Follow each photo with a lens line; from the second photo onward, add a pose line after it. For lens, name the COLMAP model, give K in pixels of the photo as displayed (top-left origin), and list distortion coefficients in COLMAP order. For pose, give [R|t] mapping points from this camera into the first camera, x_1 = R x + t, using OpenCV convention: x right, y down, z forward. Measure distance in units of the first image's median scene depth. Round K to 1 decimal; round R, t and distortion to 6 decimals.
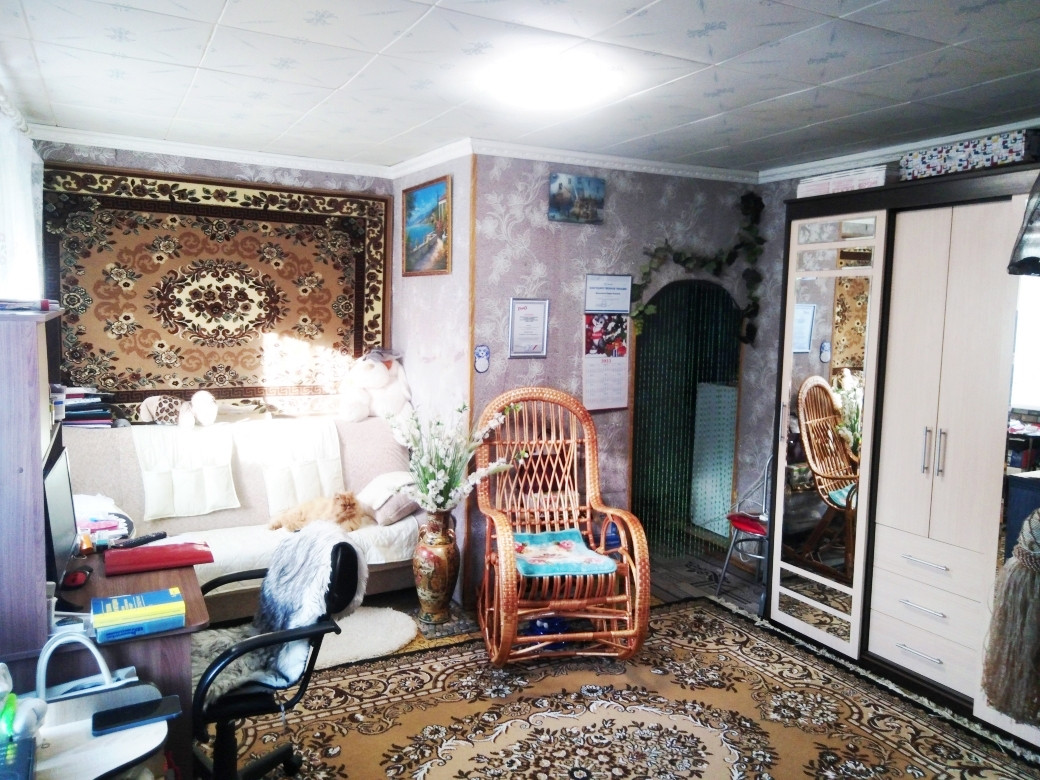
lens RADIAL K [[765.8, 0, 515.8], [0, 765.8, 385.5], [0, 0, 1]] dist [0.001165, -0.005958]
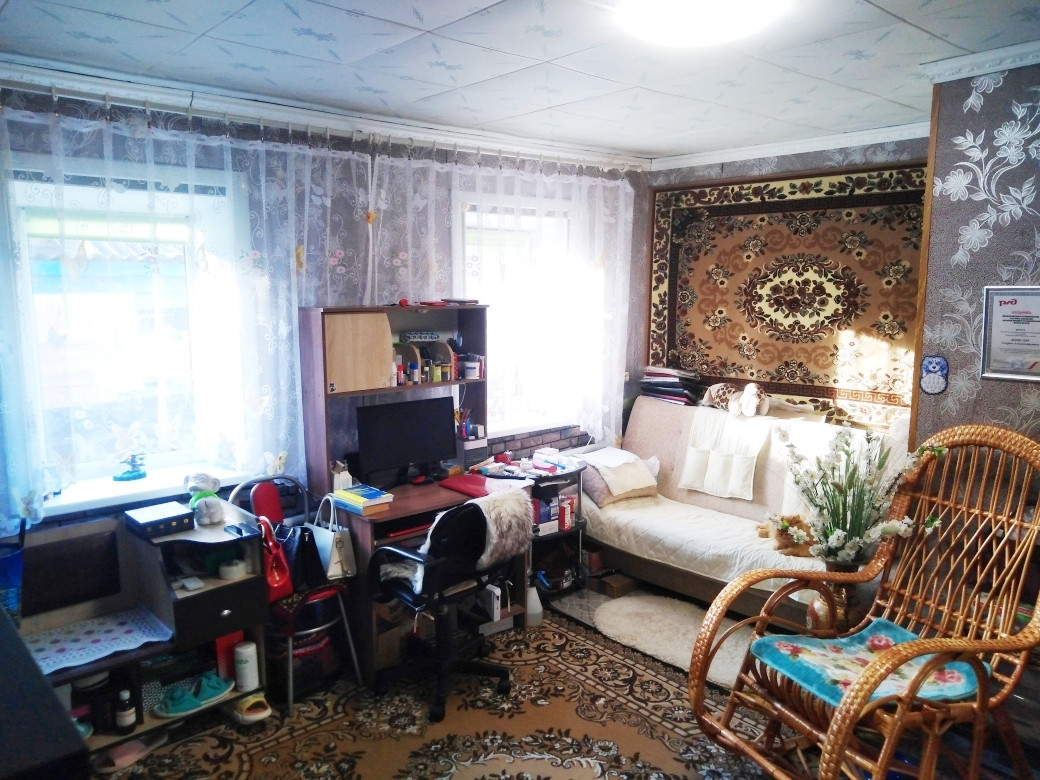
lens RADIAL K [[765.8, 0, 515.8], [0, 765.8, 385.5], [0, 0, 1]] dist [0.001165, -0.005958]
pose [[0.237374, 0.101685, -0.966082, 0.499818], [-0.093838, 0.992256, 0.081383, -0.042678], [0.966875, 0.071337, 0.245078, 0.420850]]
